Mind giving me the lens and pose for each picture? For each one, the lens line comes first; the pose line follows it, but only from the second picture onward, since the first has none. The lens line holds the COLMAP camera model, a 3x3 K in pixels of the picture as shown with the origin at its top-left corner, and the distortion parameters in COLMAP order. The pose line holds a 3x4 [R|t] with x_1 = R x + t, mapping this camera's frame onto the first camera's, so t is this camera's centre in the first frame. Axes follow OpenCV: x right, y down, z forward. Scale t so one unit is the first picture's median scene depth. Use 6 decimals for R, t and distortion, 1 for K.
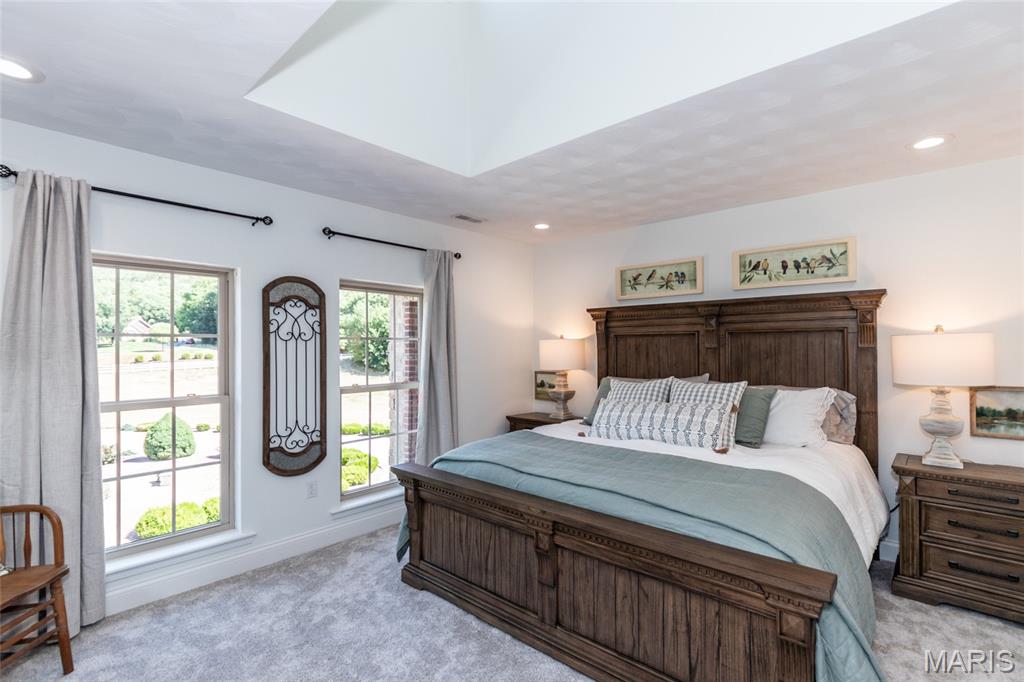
lens RADIAL K [[477.0, 0, 503.1], [0, 477.0, 344.1], [0, 0, 1]] dist [-0.003689, 0.000866]
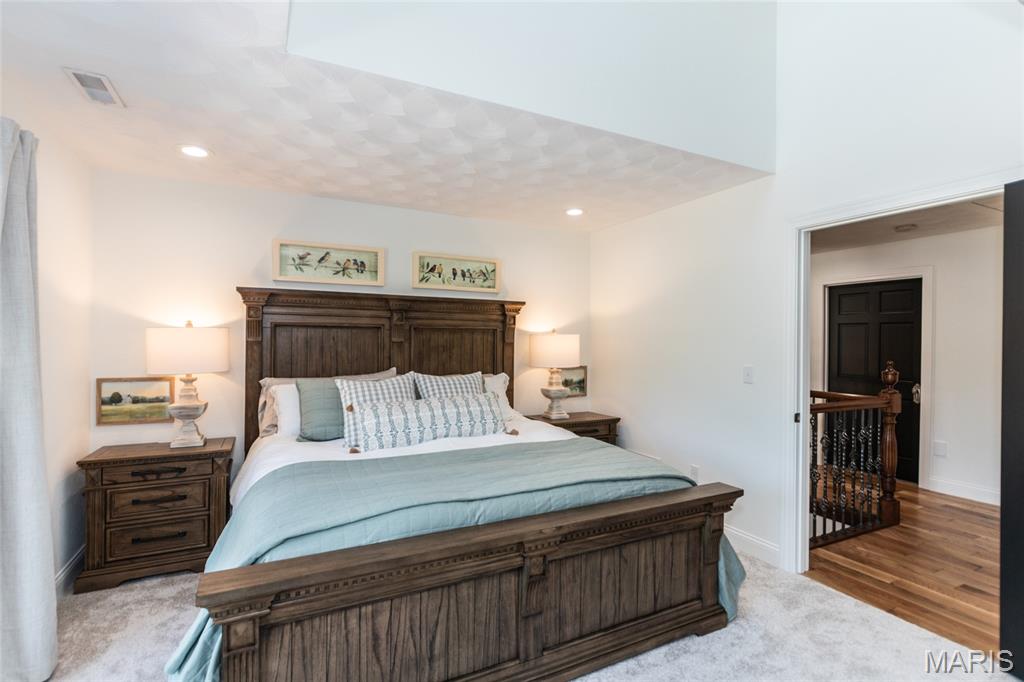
lens RADIAL K [[477.0, 0, 503.9], [0, 477.0, 342.0], [0, 0, 1]] dist [-0.003689, 0.000866]
pose [[0.354509, 0.006351, 0.935031, -0.463954], [-0.016235, 0.999868, -0.000635, 0.005140], [-0.934911, -0.014955, 0.354566, 0.466544]]
